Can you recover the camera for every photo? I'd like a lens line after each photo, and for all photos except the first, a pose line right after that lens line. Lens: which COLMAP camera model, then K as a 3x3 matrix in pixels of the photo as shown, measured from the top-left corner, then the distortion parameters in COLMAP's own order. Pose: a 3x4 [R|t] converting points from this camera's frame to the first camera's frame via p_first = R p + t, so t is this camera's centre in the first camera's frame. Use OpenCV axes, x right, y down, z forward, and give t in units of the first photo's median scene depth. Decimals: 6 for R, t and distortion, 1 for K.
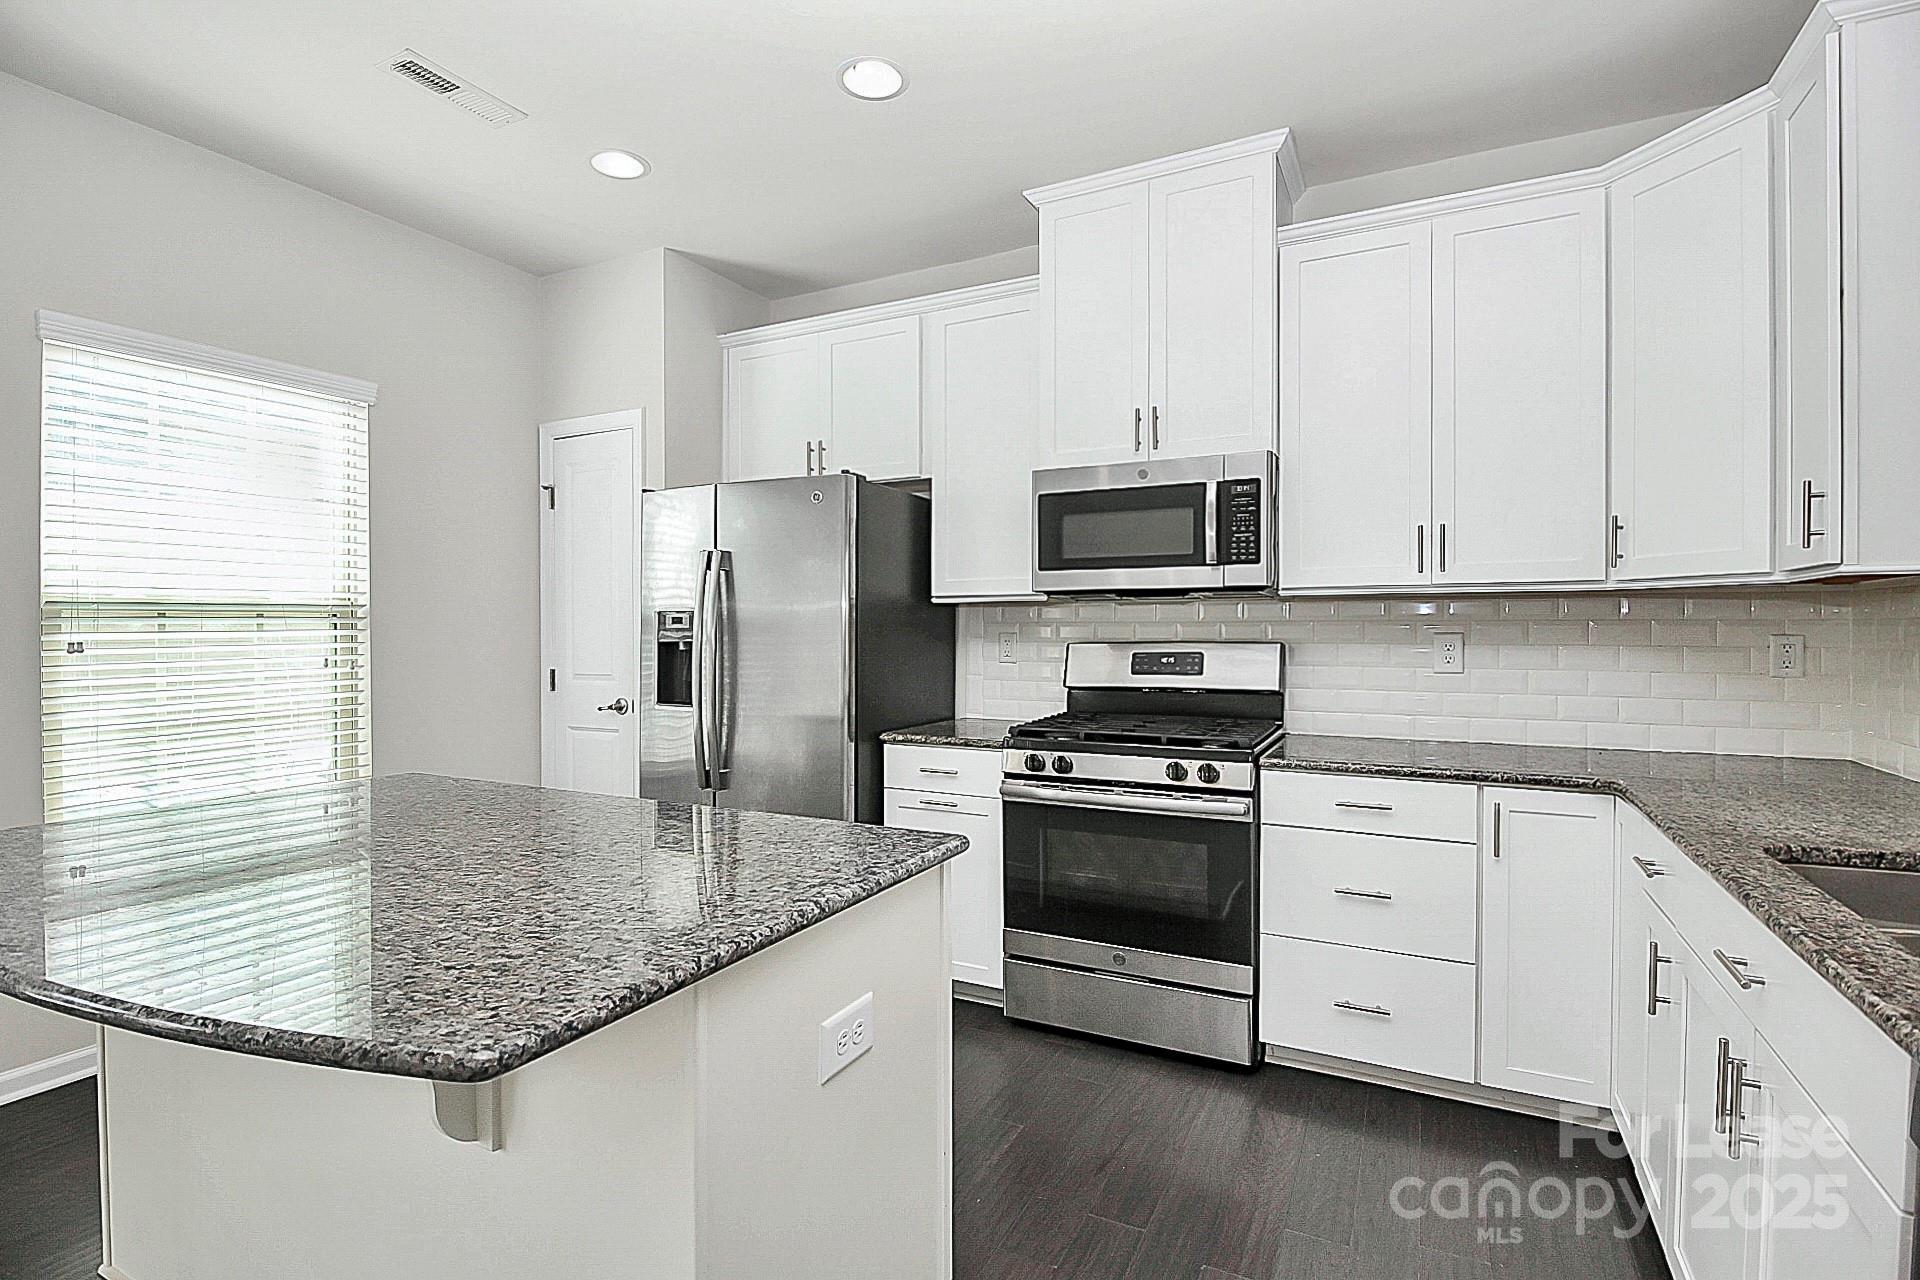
lens RADIAL K [[936.0, 0, 927.8], [0, 936.0, 640.6], [0, 0, 1]] dist [0.002081, -0.009948]
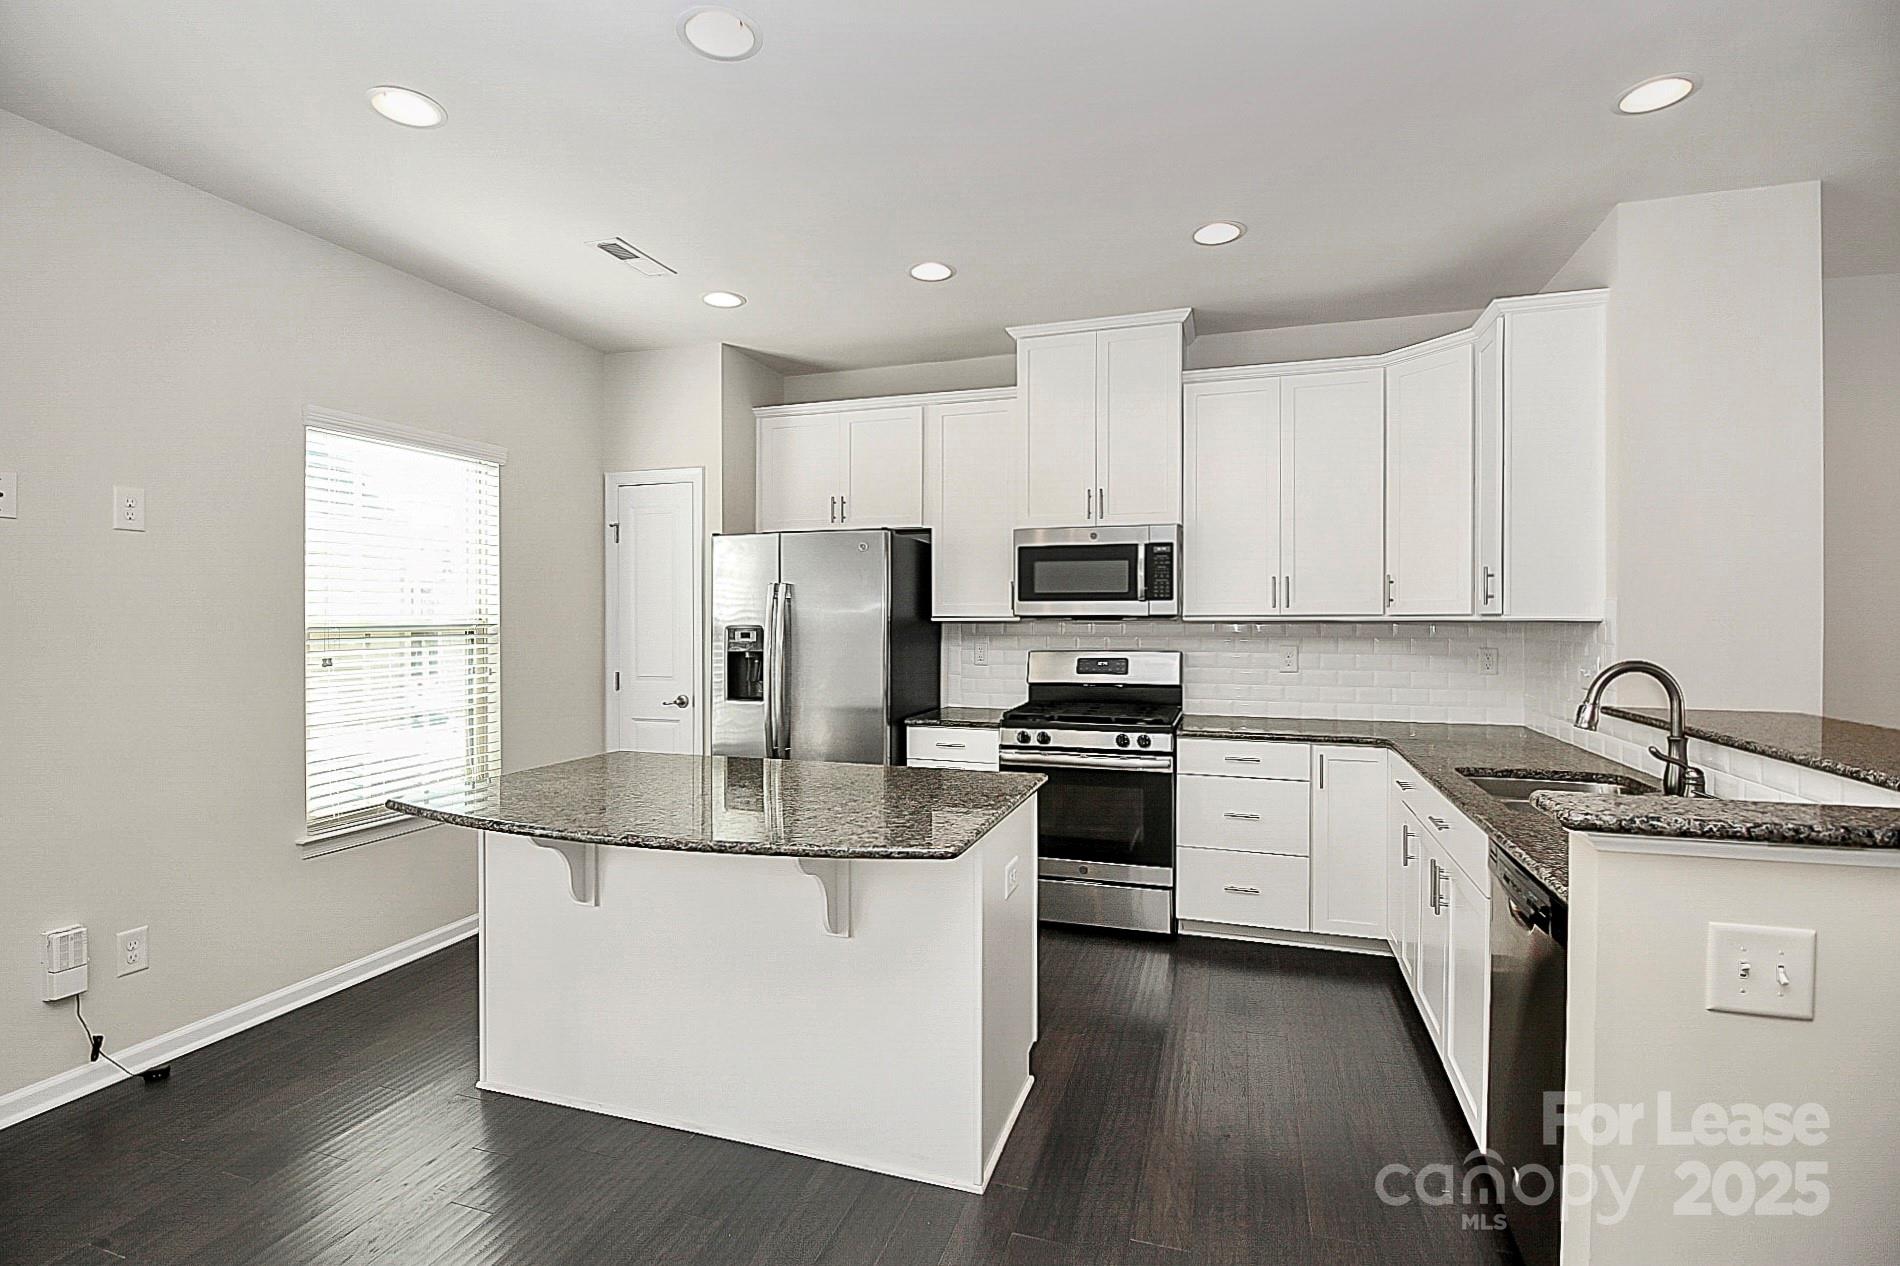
lens RADIAL K [[899.5, 0, 950.0], [0, 899.5, 633.0], [0, 0, 1]] dist [-0.000537, -0.000333]
pose [[0.985291, -0.000213, 0.170886, -0.227760], [0.000229, 1.000000, -0.000075, -0.028512], [-0.170886, 0.000113, 0.985291, -0.331377]]
